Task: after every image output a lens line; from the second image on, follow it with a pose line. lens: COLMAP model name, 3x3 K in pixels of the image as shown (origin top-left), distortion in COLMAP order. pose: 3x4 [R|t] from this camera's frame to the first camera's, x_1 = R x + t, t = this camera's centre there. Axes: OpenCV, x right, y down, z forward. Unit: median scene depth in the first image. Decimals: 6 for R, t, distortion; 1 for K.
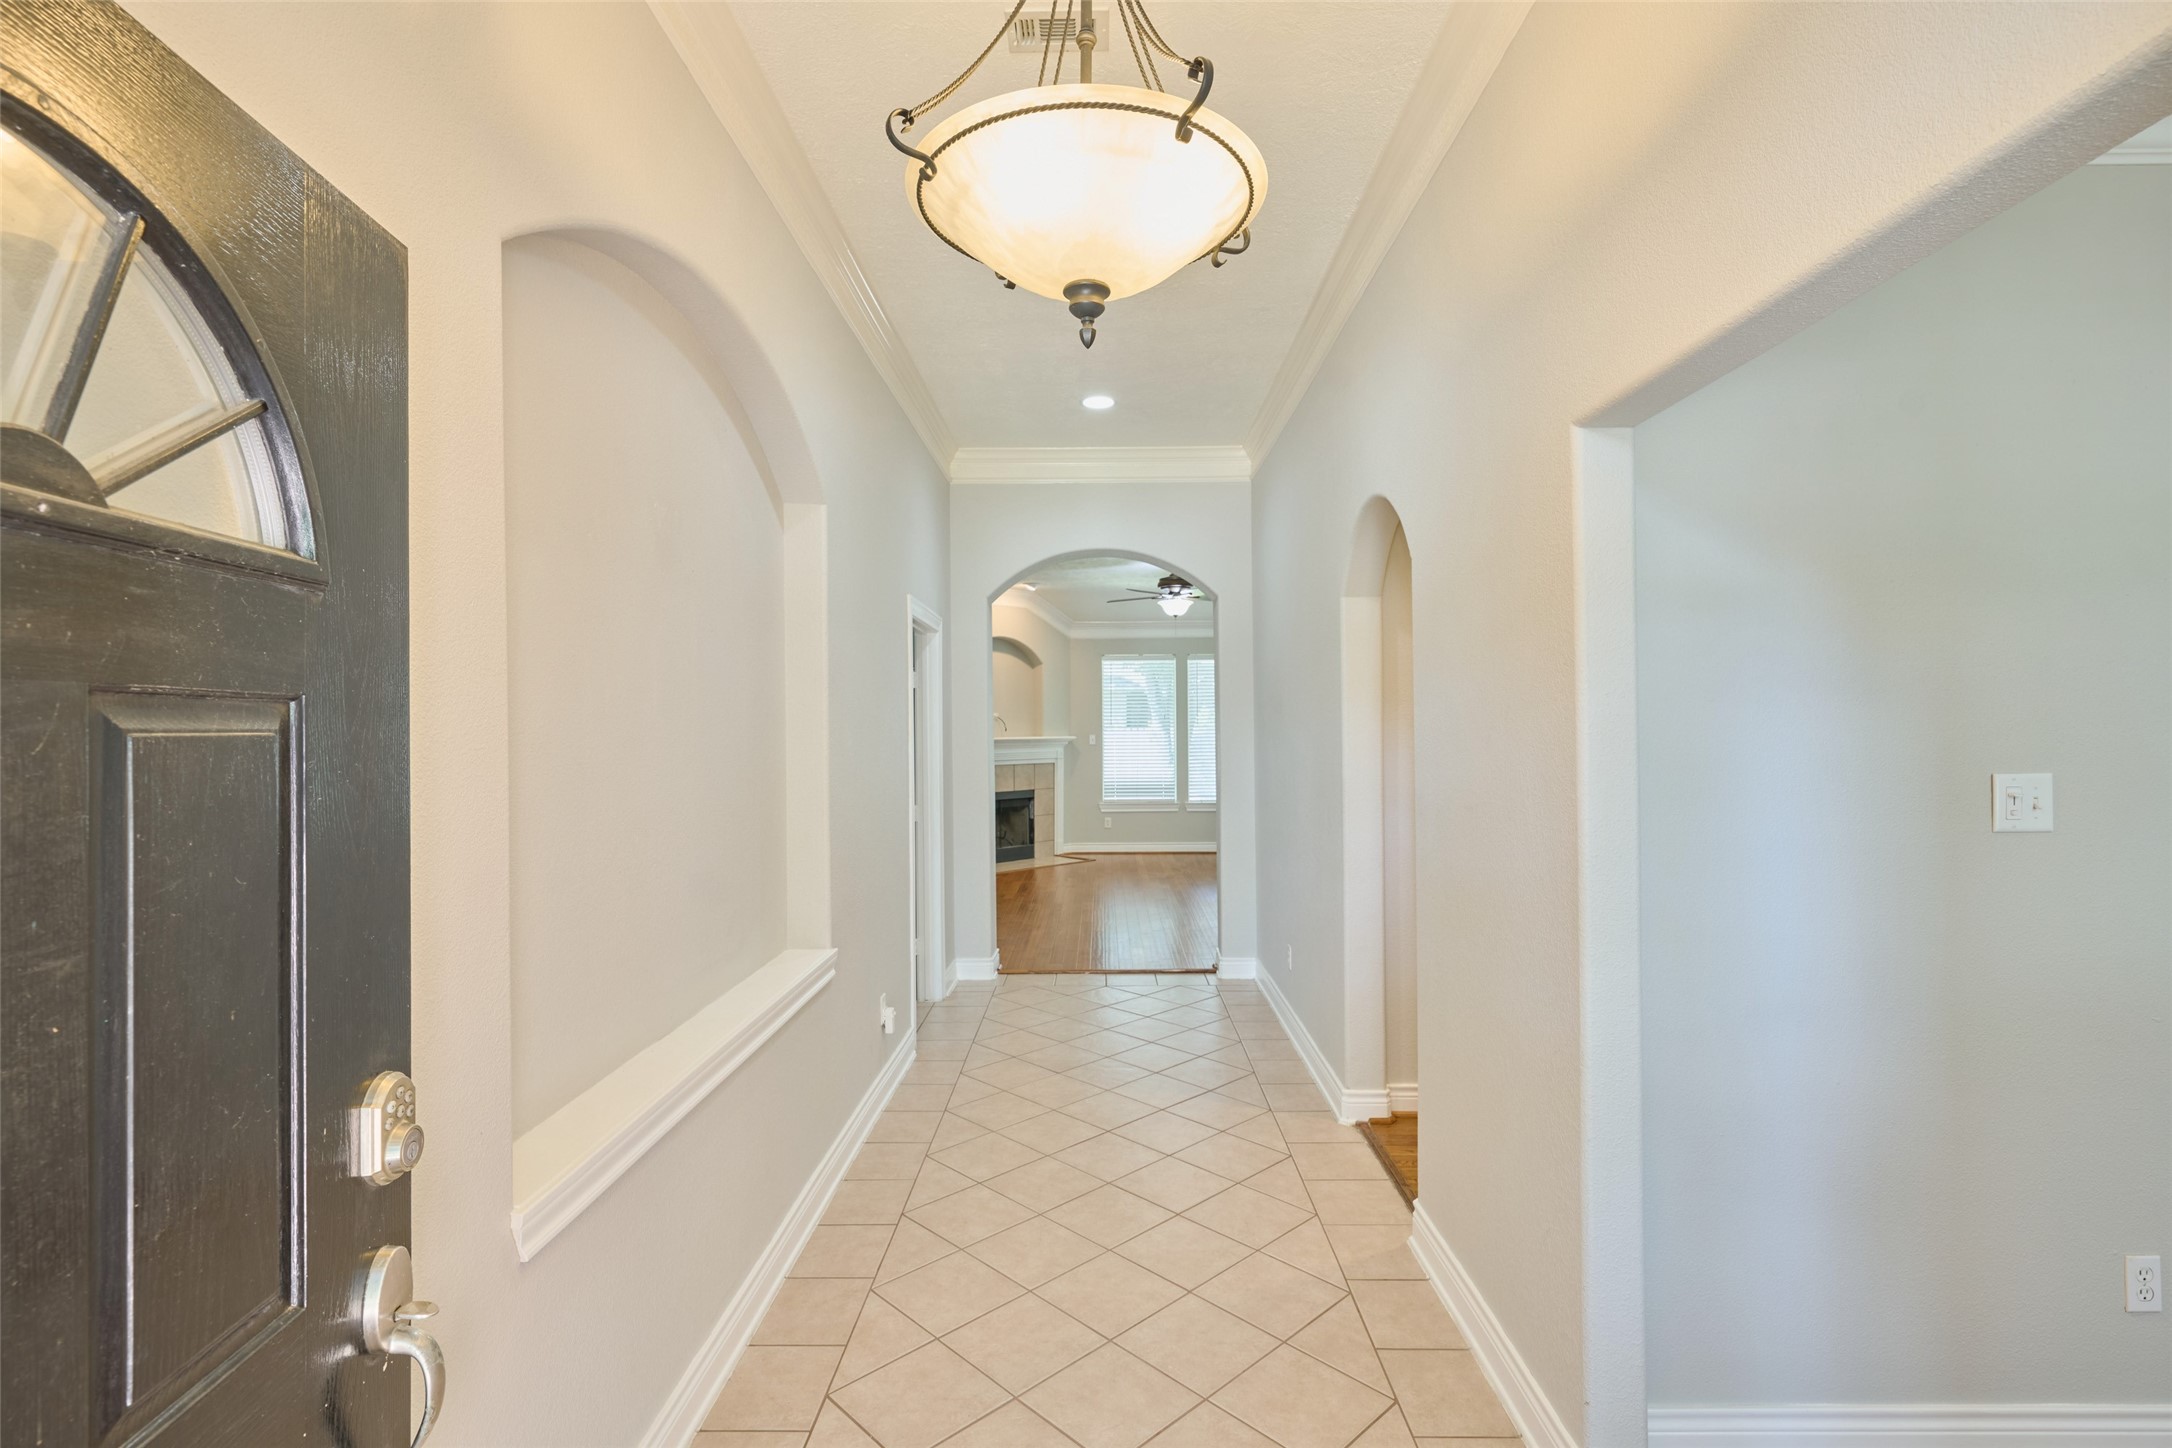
lens RADIAL K [[938.9, 0, 1084.7], [0, 938.9, 735.6], [0, 0, 1]] dist [-0.008032, -0.001450]
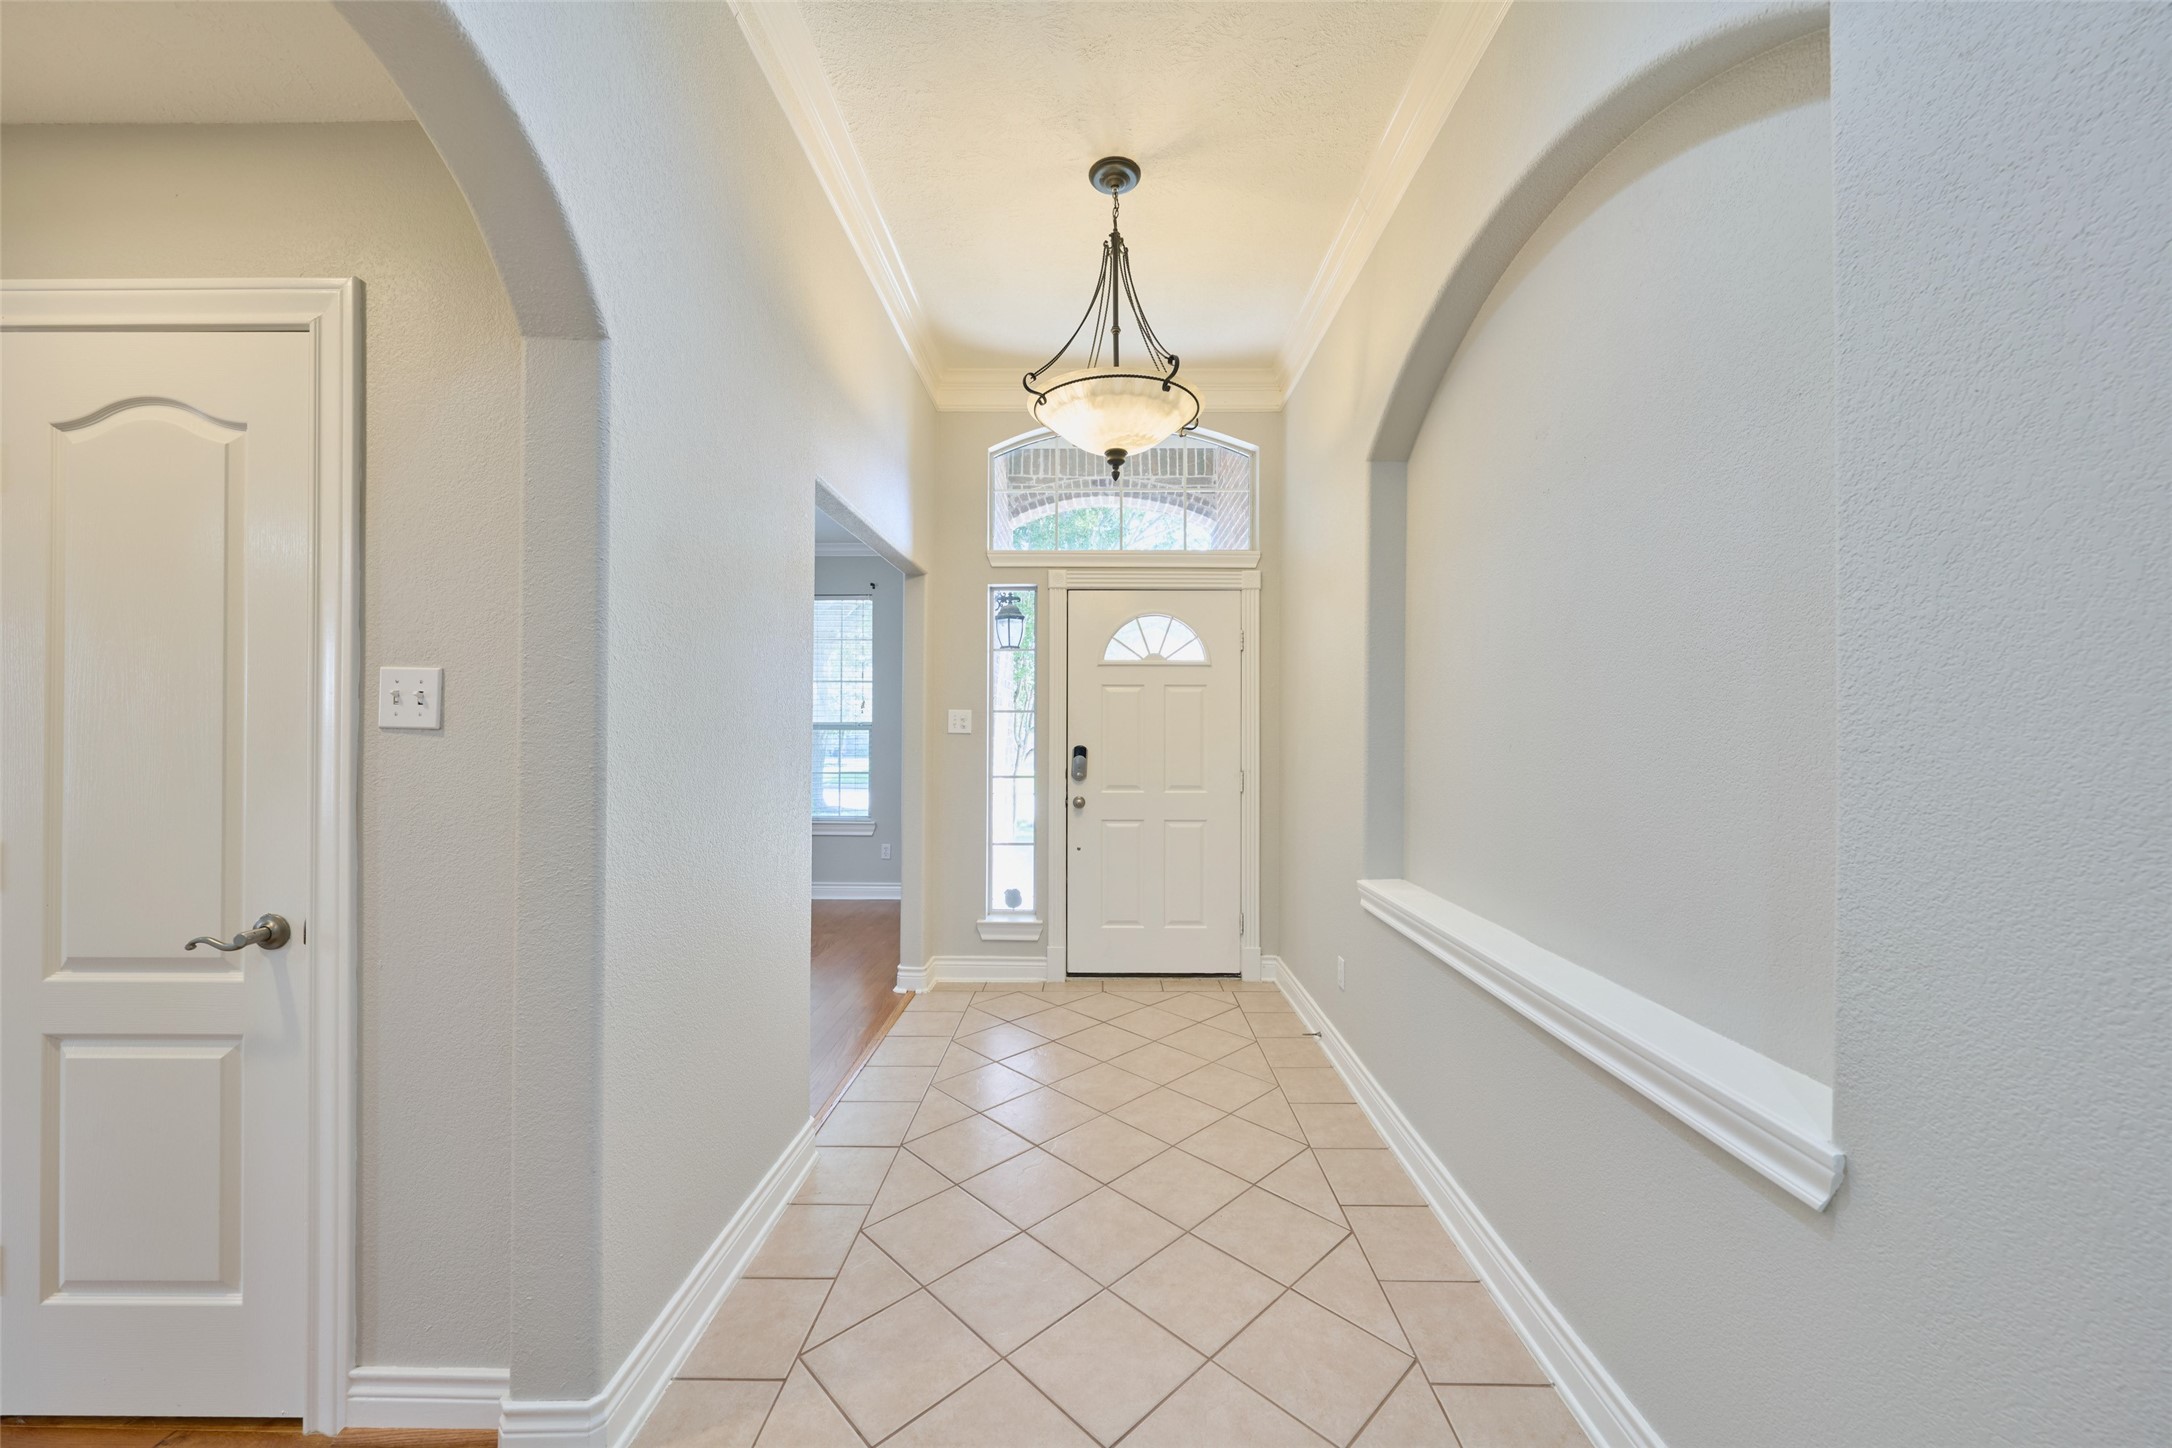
lens RADIAL K [[834.1, 0, 1085.5], [0, 834.1, 722.1], [0, 0, 1]] dist [0.000061, 0.000000]
pose [[-0.999999, 0.000802, 0.000863, 0.045835], [0.000797, 0.999982, -0.005863, 0.074459], [-0.000868, -0.005862, -0.999982, 1.799718]]
